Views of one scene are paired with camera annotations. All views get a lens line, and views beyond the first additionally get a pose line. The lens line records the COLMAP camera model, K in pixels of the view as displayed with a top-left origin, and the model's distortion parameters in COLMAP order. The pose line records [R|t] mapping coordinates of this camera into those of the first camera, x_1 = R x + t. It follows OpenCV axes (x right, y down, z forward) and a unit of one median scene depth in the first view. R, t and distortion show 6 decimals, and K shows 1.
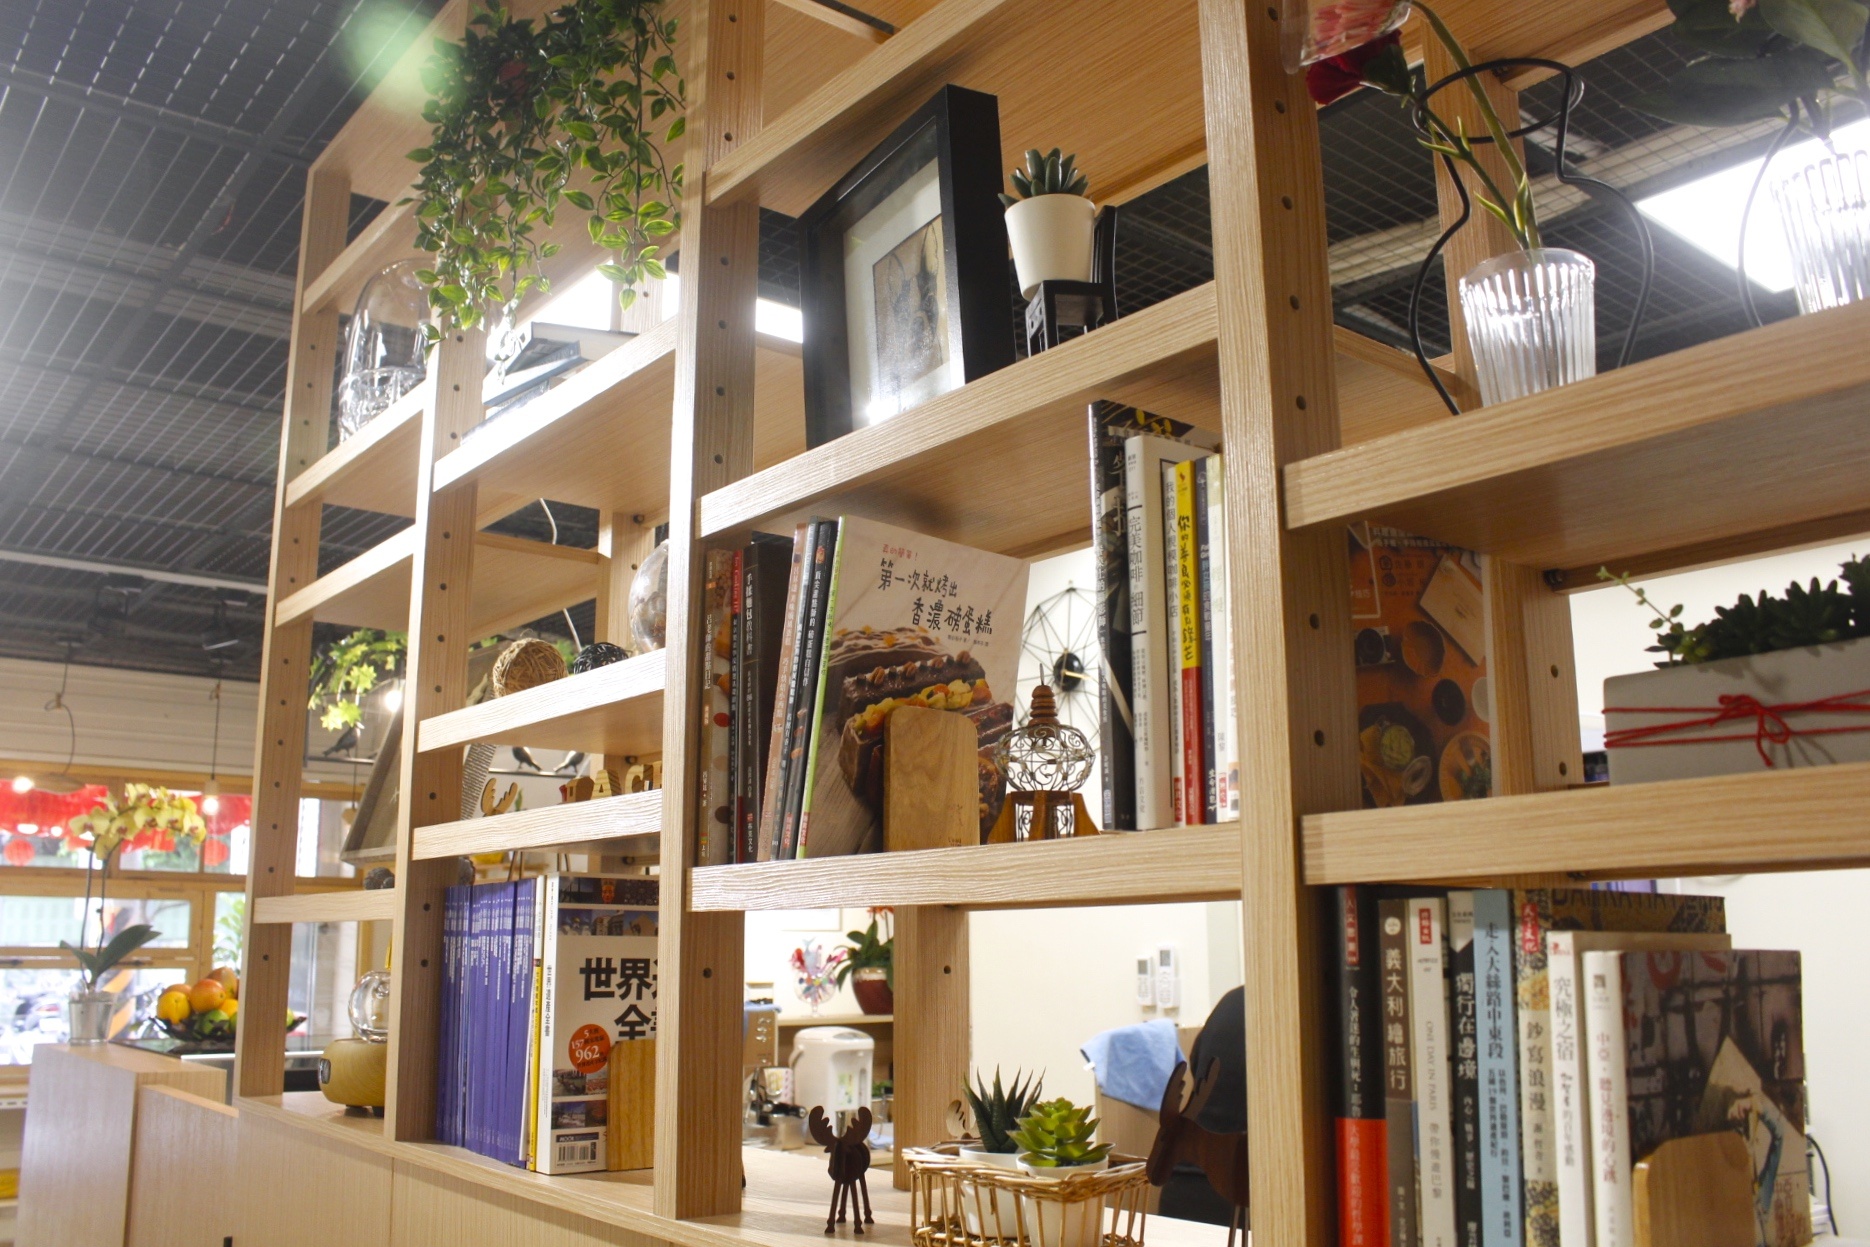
lens RADIAL K [[1578.7, 0, 935.0], [0, 1578.7, 623.5], [0, 0, 1]] dist [-0.159896, 0.131968]
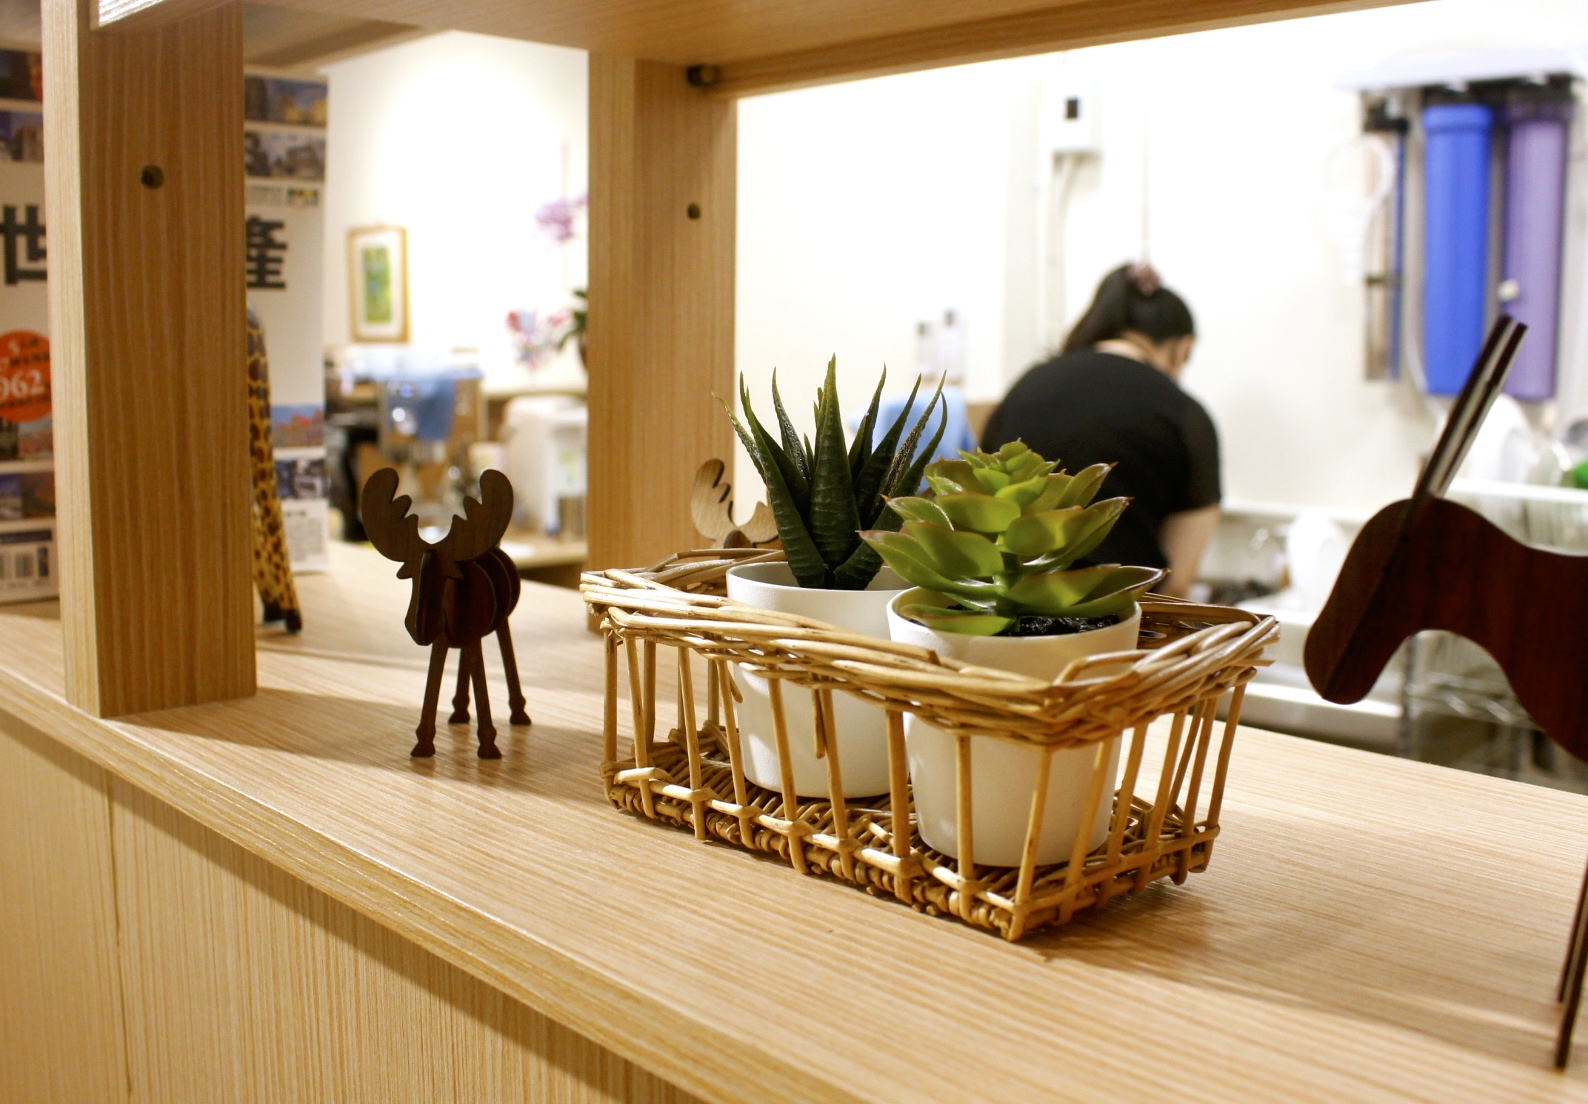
lens RADIAL K [[1598.4, 0, 794.0], [0, 1598.4, 552.0], [0, 0, 1]] dist [-0.131649, -0.000403]
pose [[0.997182, 0.003550, 0.074937, 0.002576], [-0.028182, 0.943450, 0.330315, 0.199755], [-0.069526, -0.331496, 0.940892, 0.621827]]
